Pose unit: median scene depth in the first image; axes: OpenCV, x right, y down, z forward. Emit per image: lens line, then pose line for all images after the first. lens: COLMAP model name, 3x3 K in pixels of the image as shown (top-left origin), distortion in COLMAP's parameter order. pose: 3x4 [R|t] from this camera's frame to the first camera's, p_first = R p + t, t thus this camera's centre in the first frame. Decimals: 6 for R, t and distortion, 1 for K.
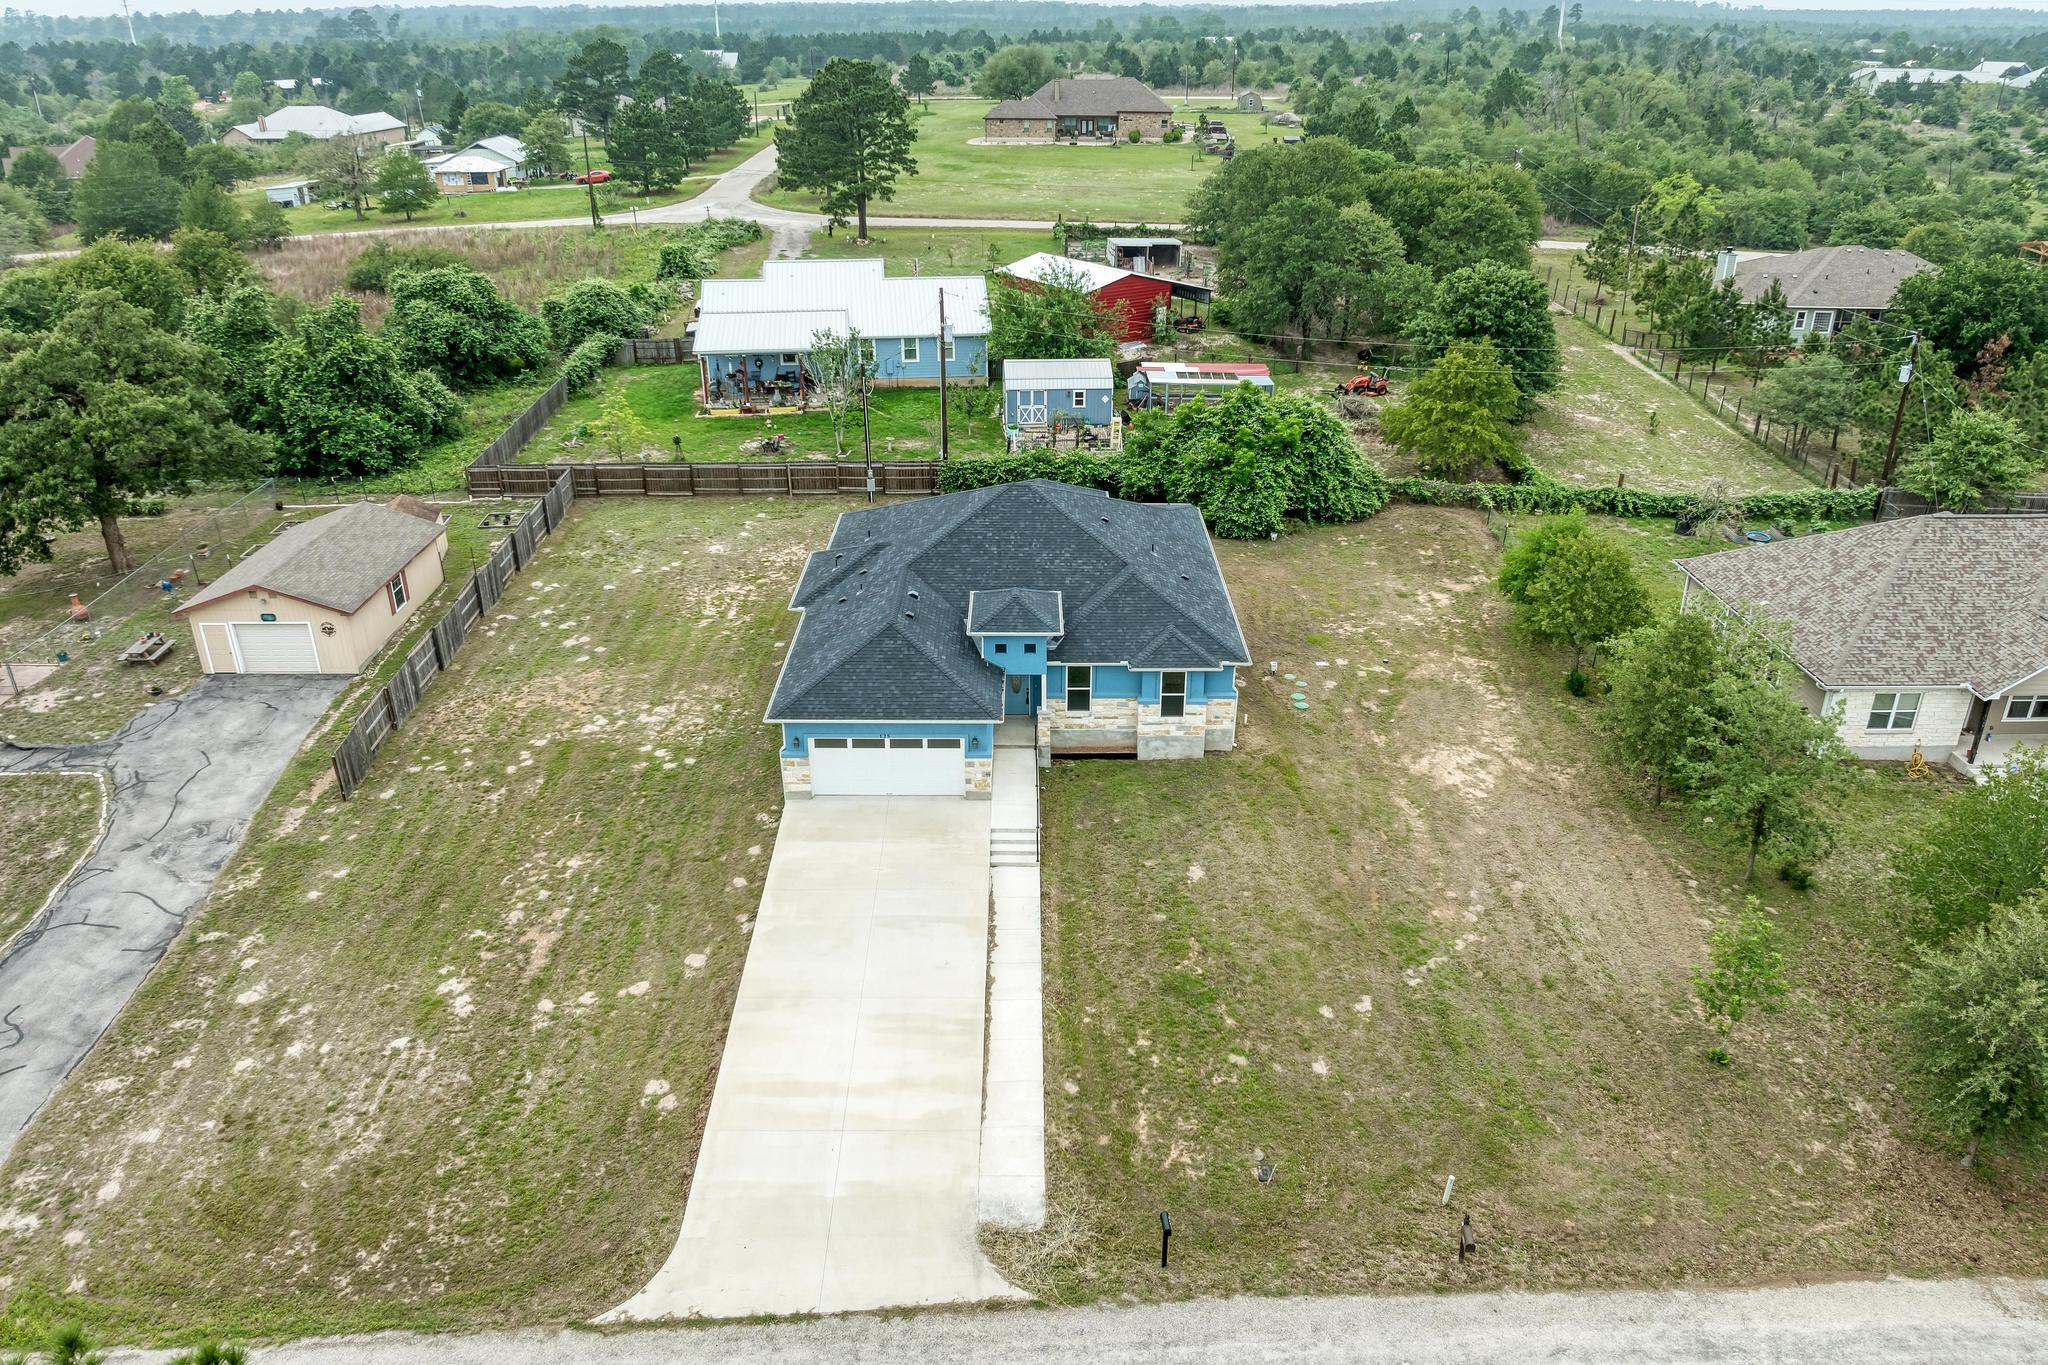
lens RADIAL K [[1440.7, 0, 1024.0], [0, 1440.7, 682.5], [0, 0, 1]] dist [-0.040712, 0.001215]
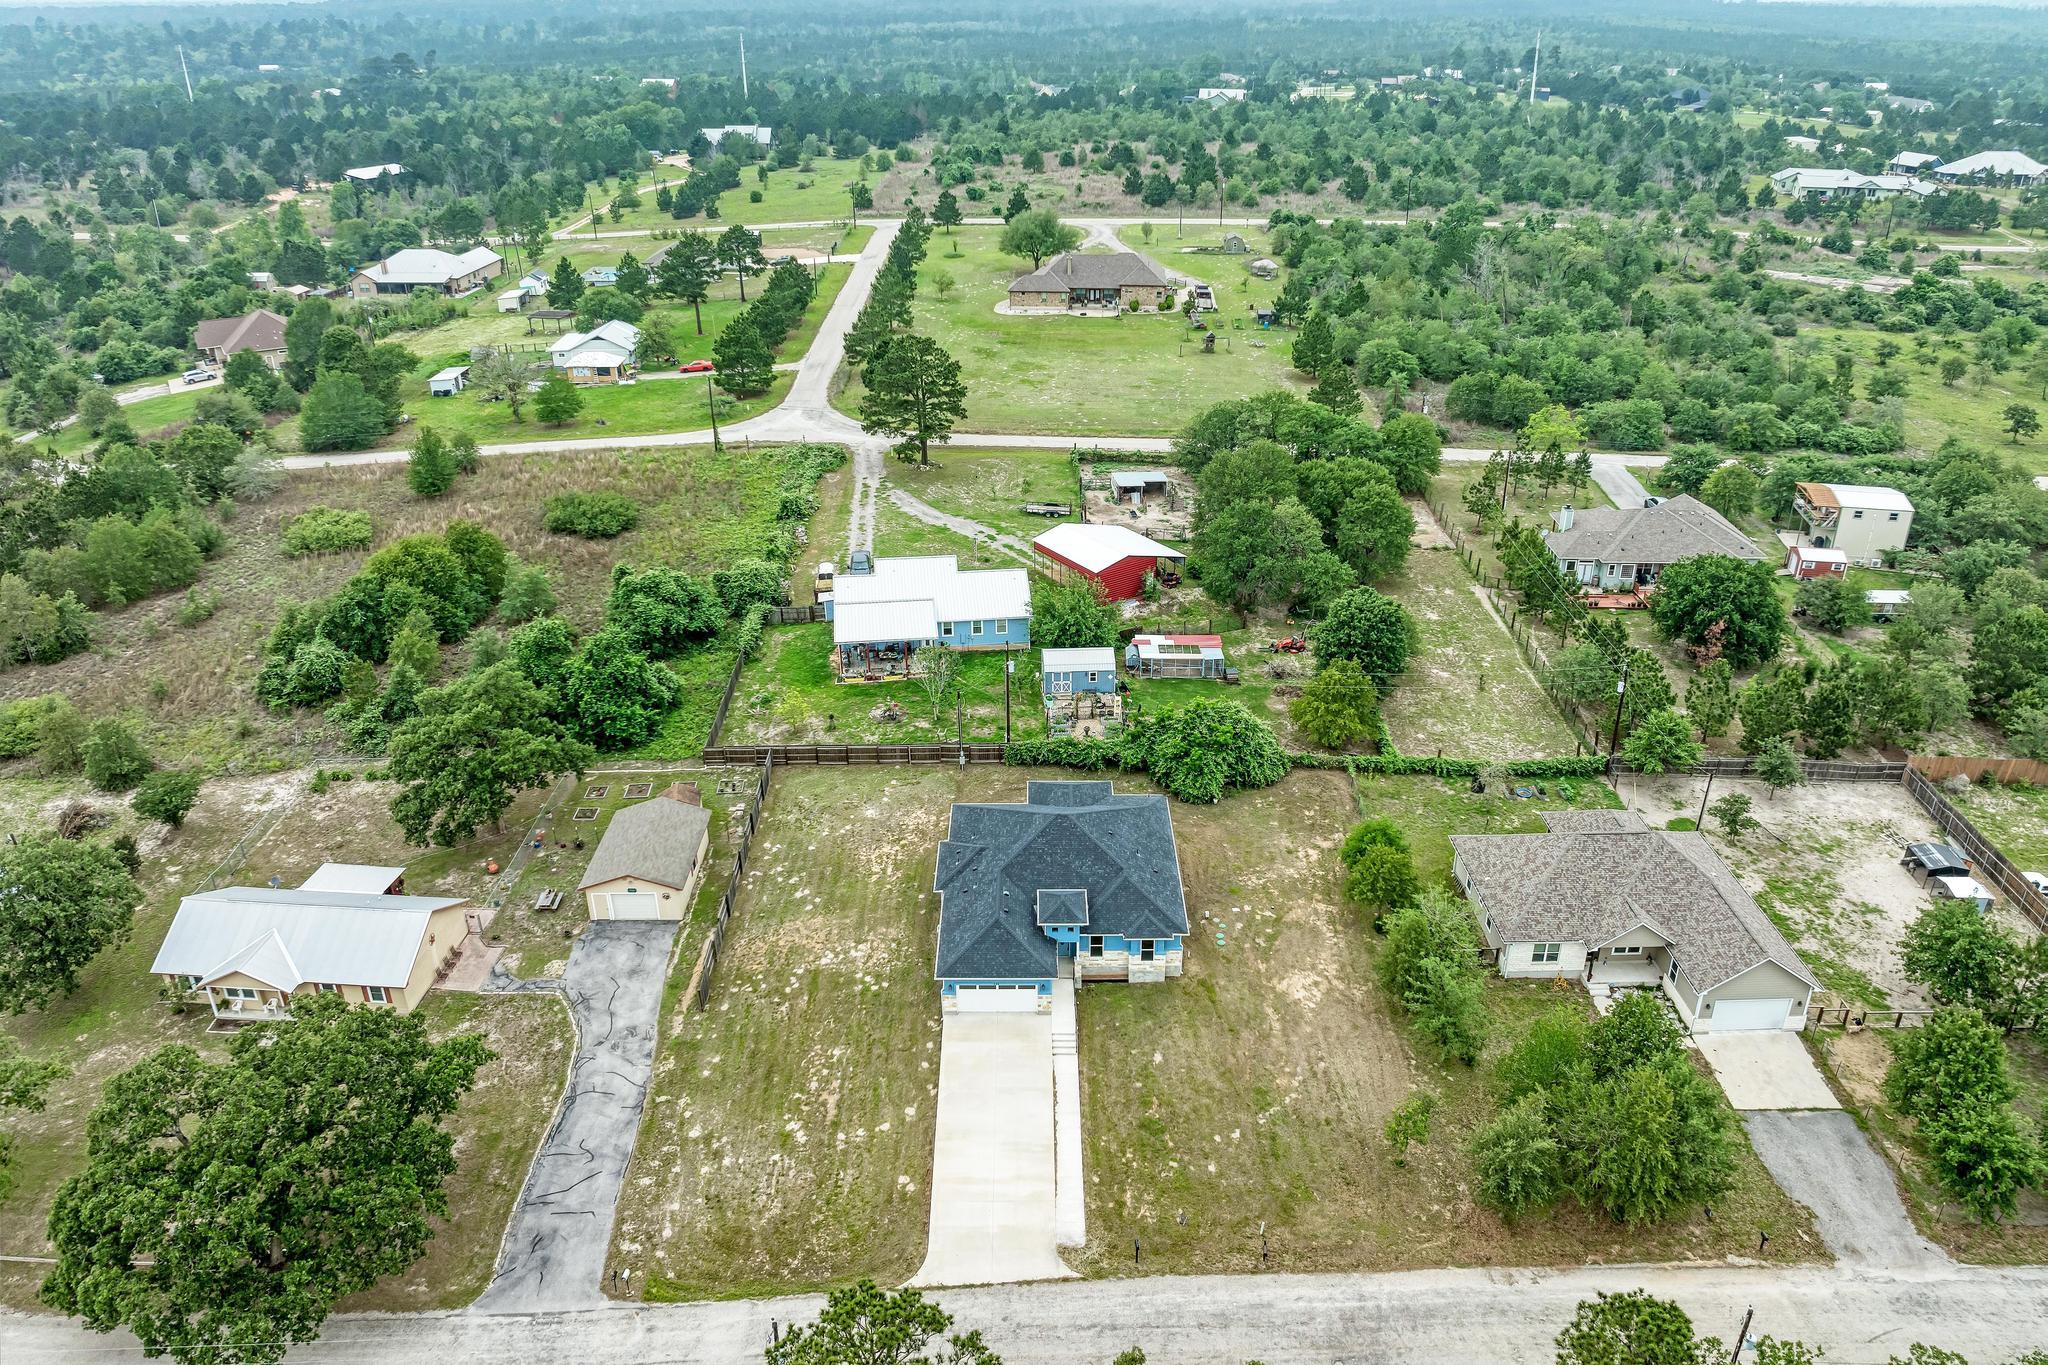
lens RADIAL K [[1480.5, 0, 1022.7], [0, 1480.5, 629.2], [0, 0, 1]] dist [-0.013001, -0.061501]
pose [[0.999968, -0.006331, -0.004874, -0.045053], [0.006304, 0.999965, -0.005505, -0.393234], [0.004909, 0.005474, 0.999973, -0.904942]]
